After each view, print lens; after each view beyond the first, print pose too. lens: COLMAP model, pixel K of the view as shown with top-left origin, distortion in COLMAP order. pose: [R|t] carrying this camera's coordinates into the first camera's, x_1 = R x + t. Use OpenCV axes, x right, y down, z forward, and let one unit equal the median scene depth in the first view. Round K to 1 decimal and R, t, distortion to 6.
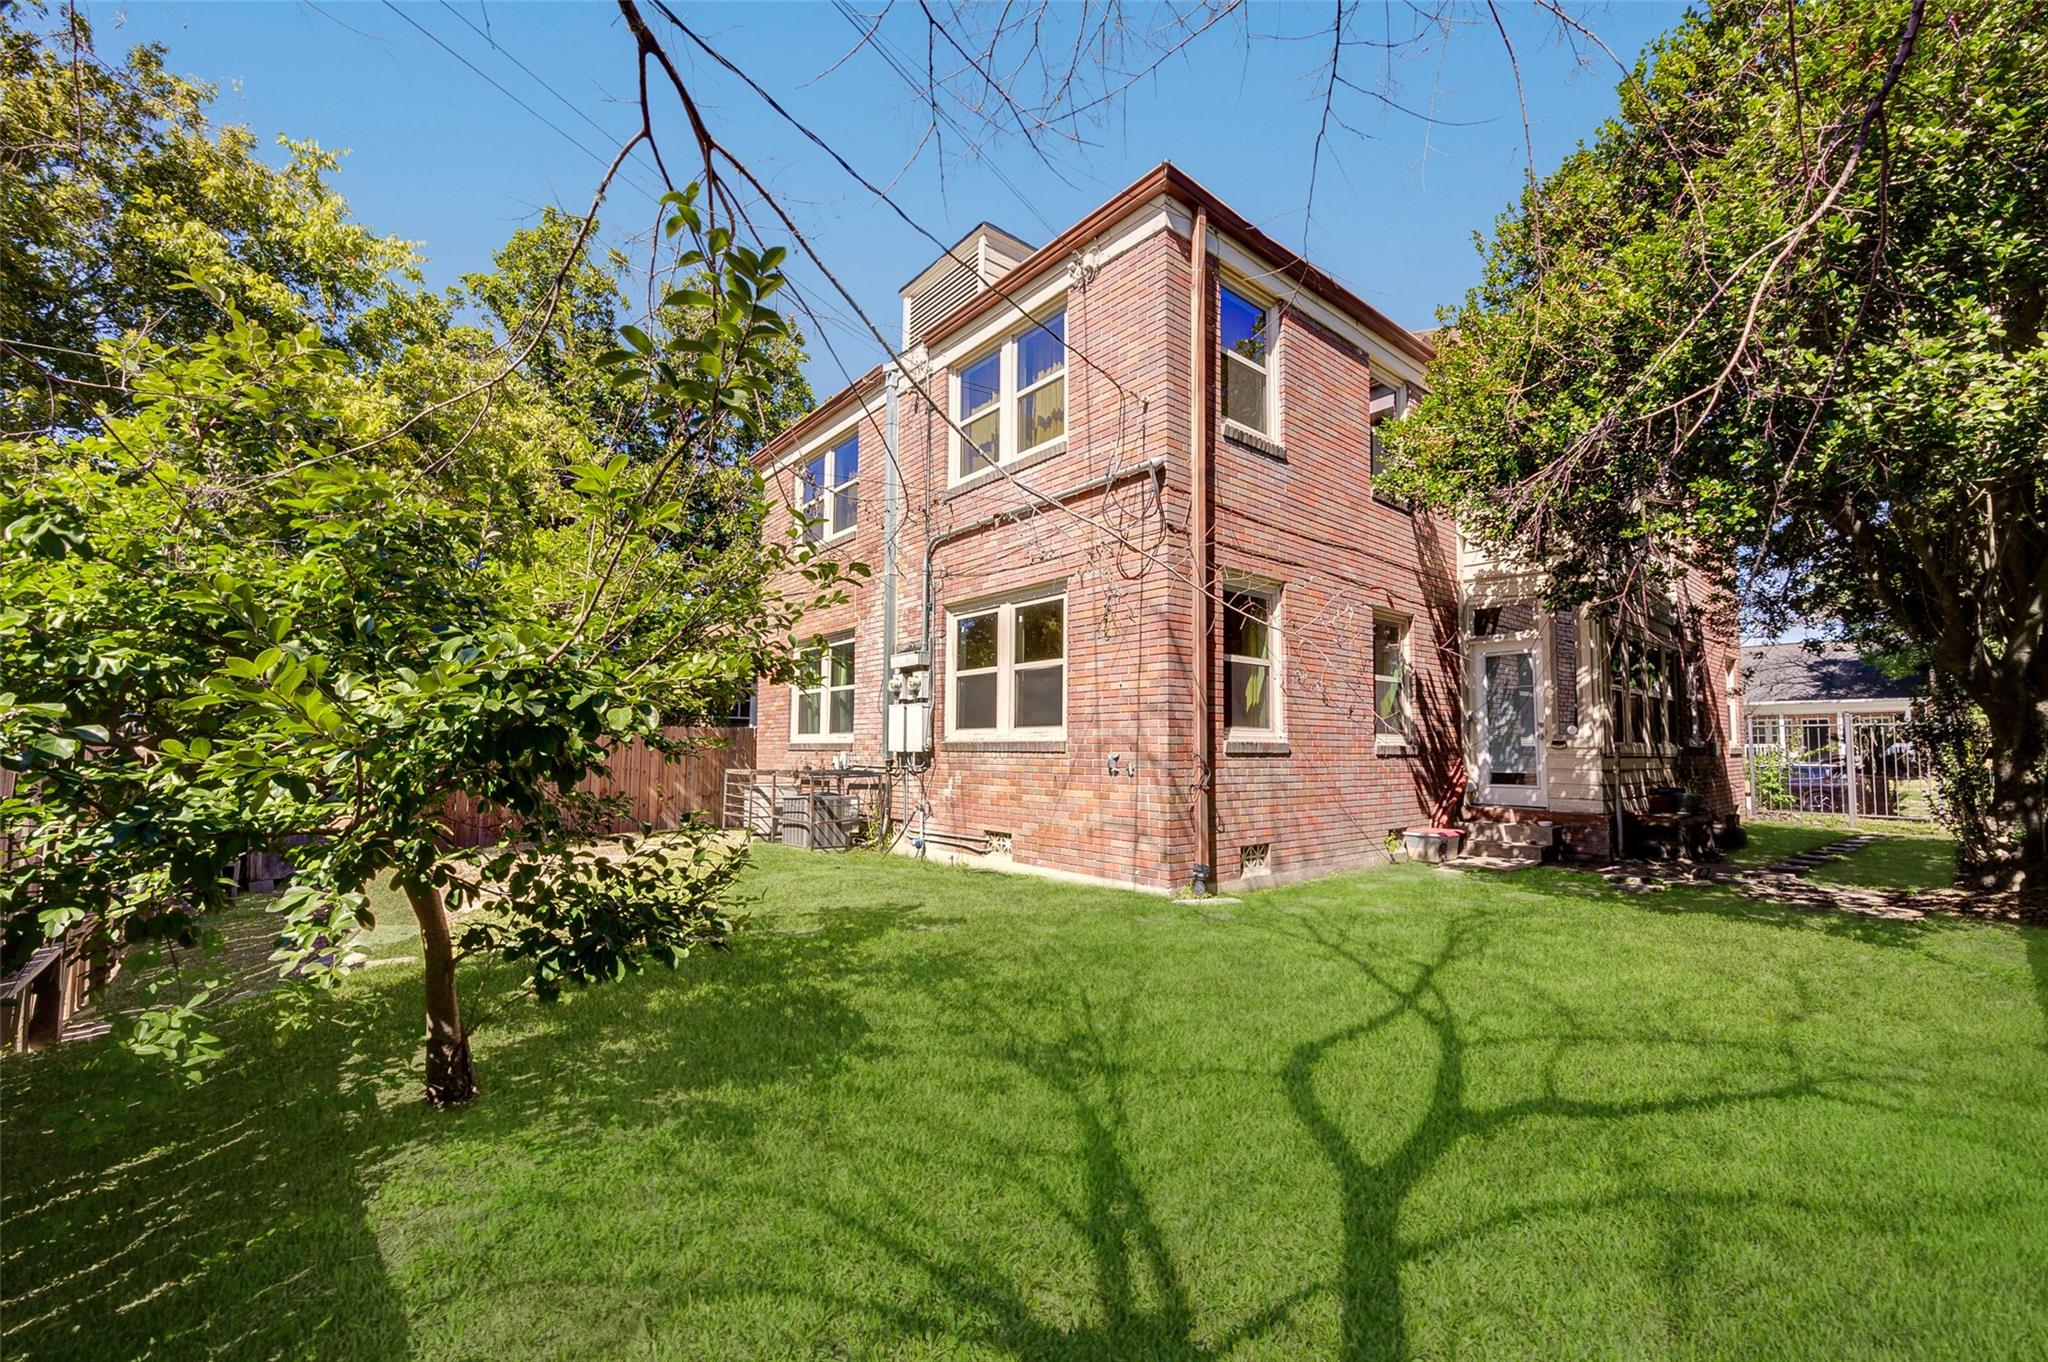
lens RADIAL K [[825.5, 0, 1027.8], [0, 825.5, 703.7], [0, 0, 1]] dist [0.000449, -0.003918]
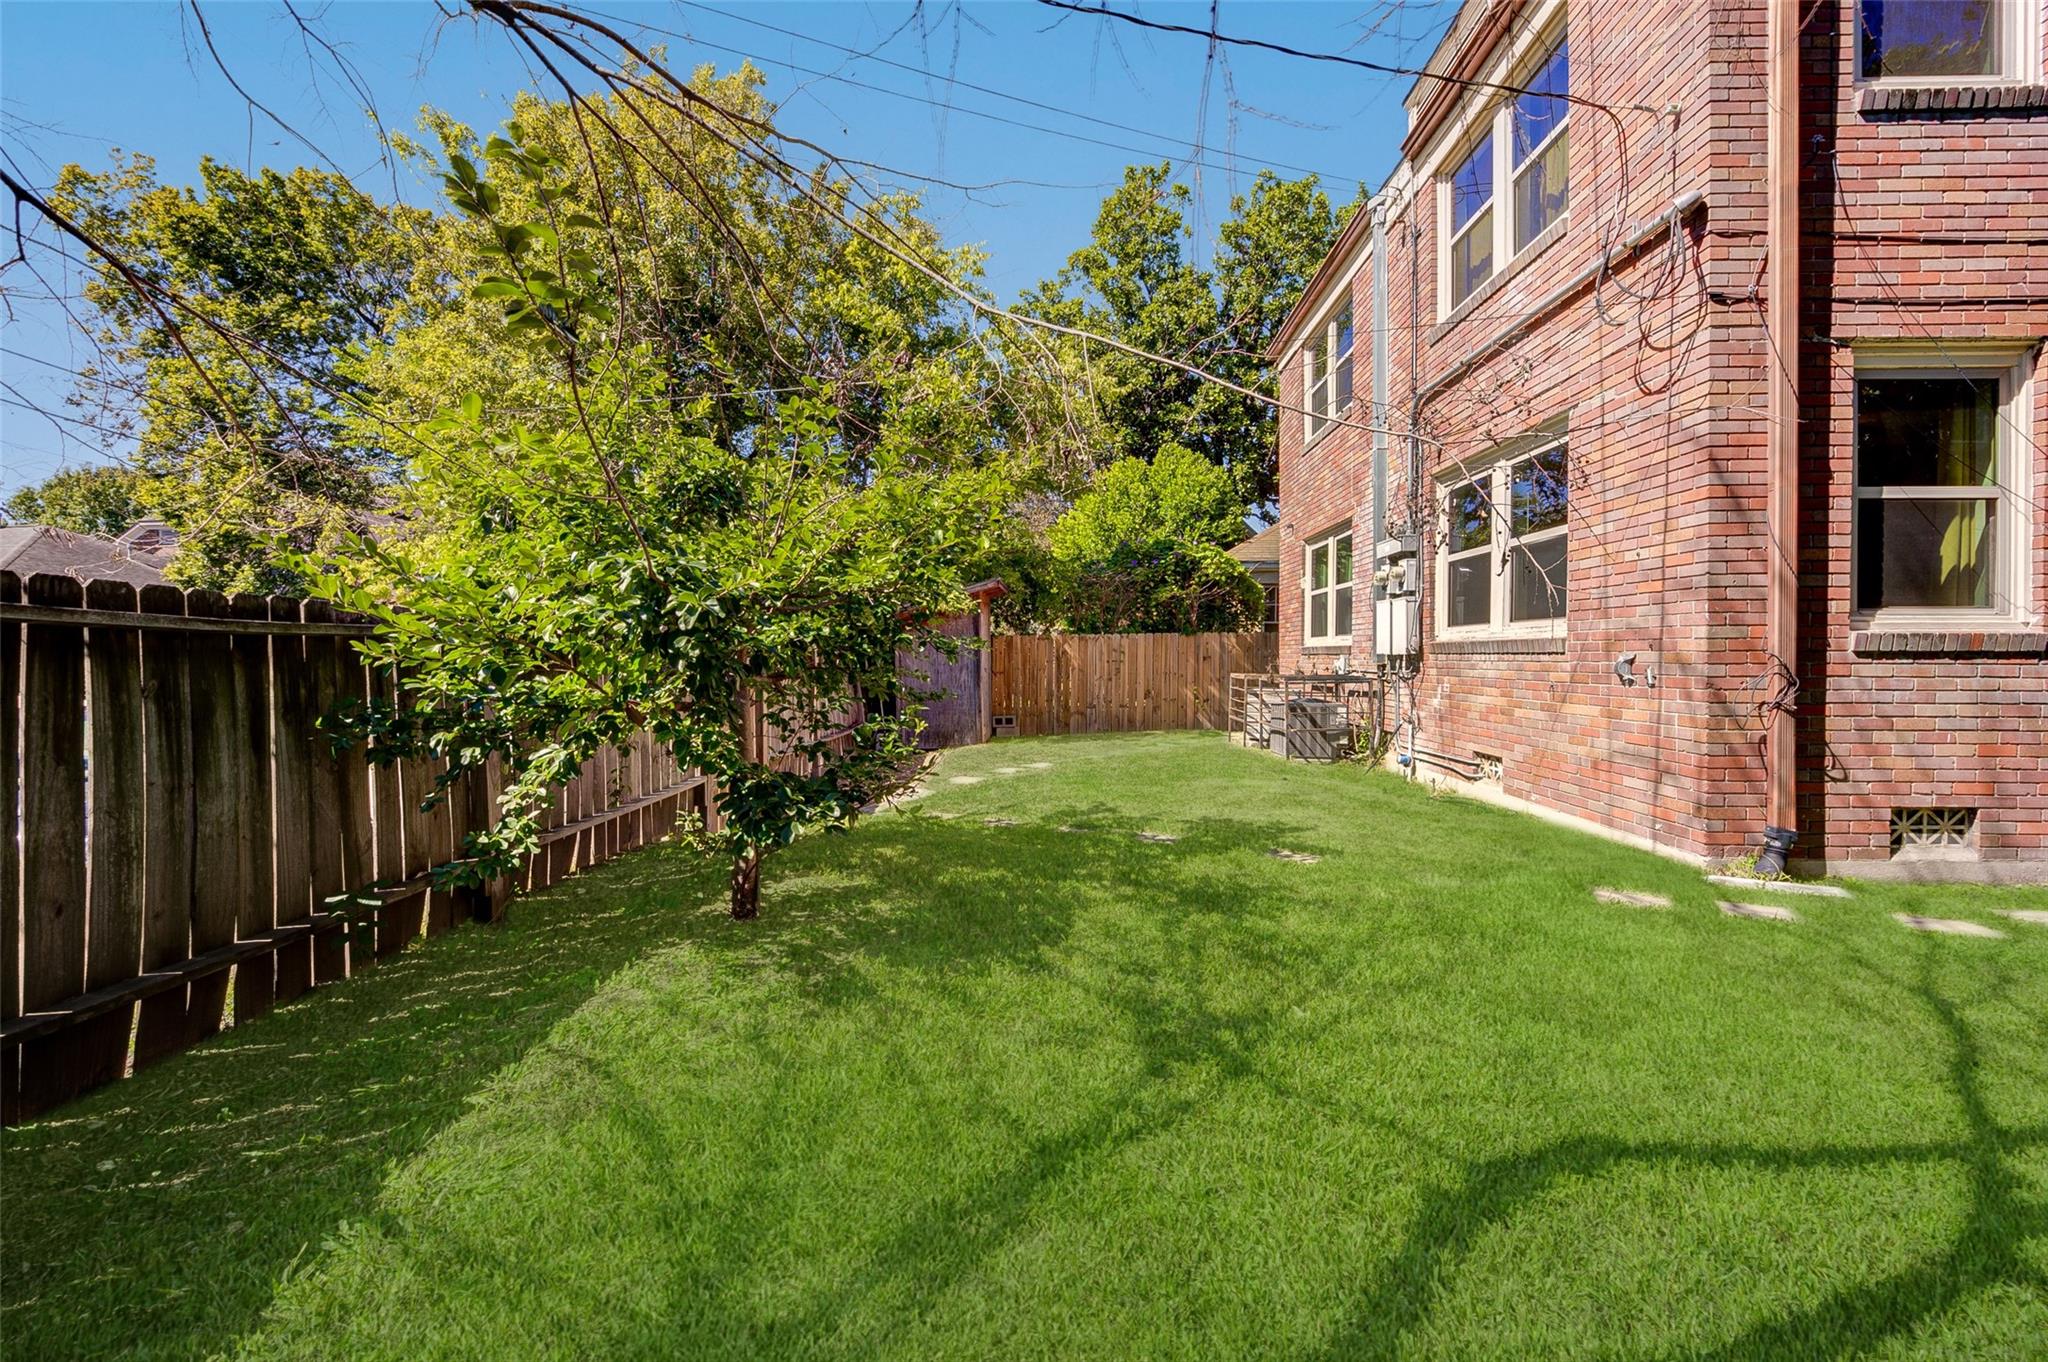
lens RADIAL K [[819.0, 0, 1029.2], [0, 819.0, 671.1], [0, 0, 1]] dist [-0.000505, -0.003646]
pose [[0.732262, 0.006846, -0.680989, 0.193172], [0.043576, 0.997429, 0.056884, 0.012679], [0.679628, -0.071328, 0.730081, 0.143784]]
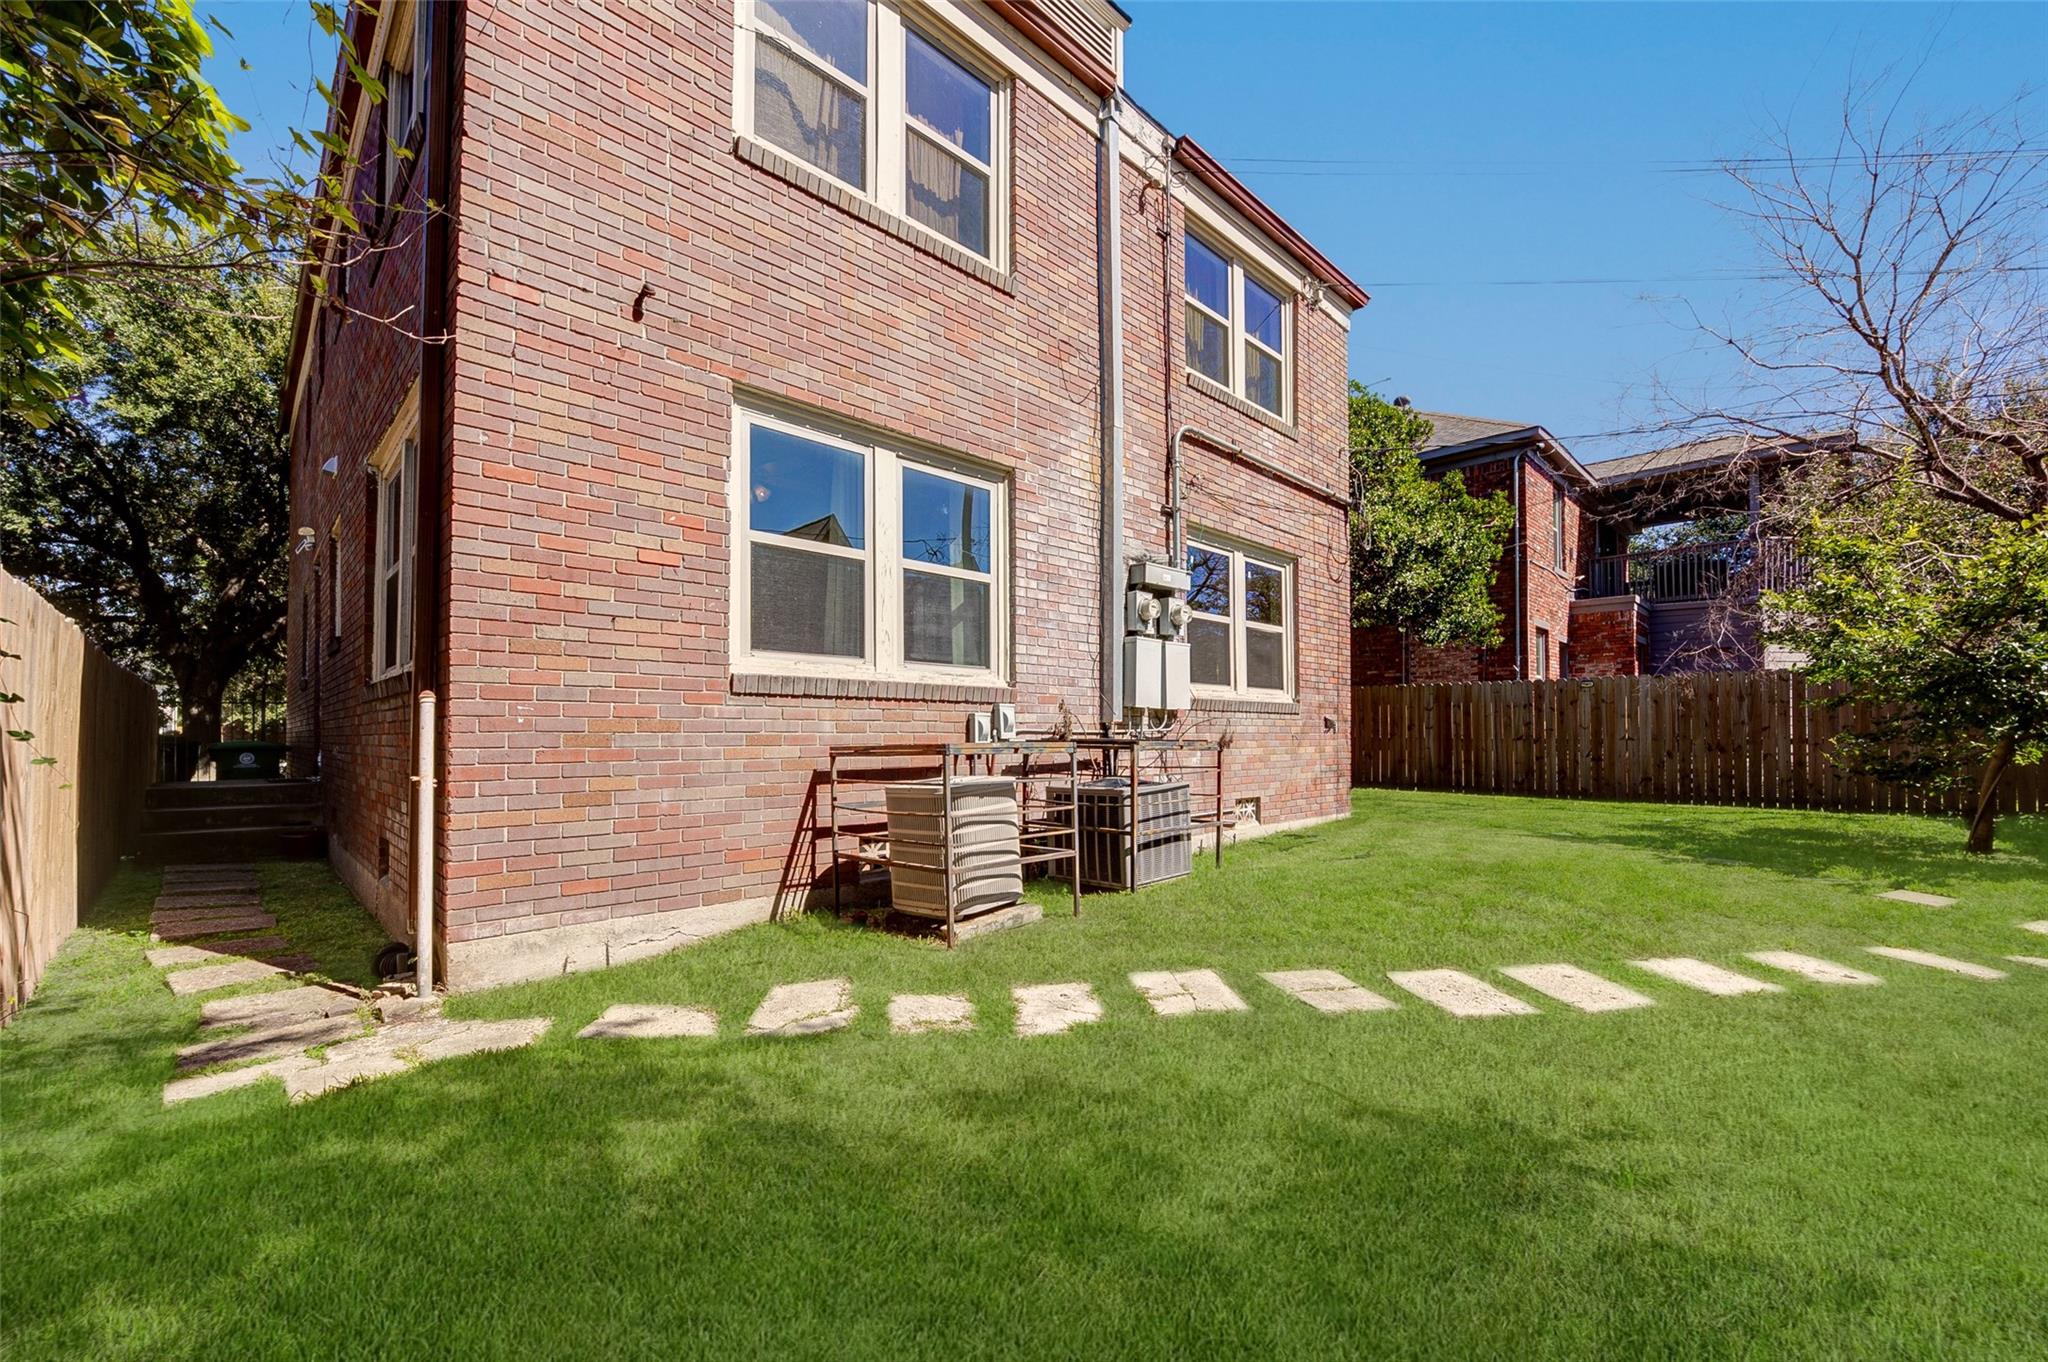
lens RADIAL K [[825.5, 0, 1027.8], [0, 825.5, 703.7], [0, 0, 1]] dist [0.000449, -0.003918]
pose [[-0.077716, 0.021085, 0.996753, -1.034018], [-0.065640, 0.997499, -0.026218, 0.098205], [-0.994812, -0.067464, -0.076138, 1.447047]]
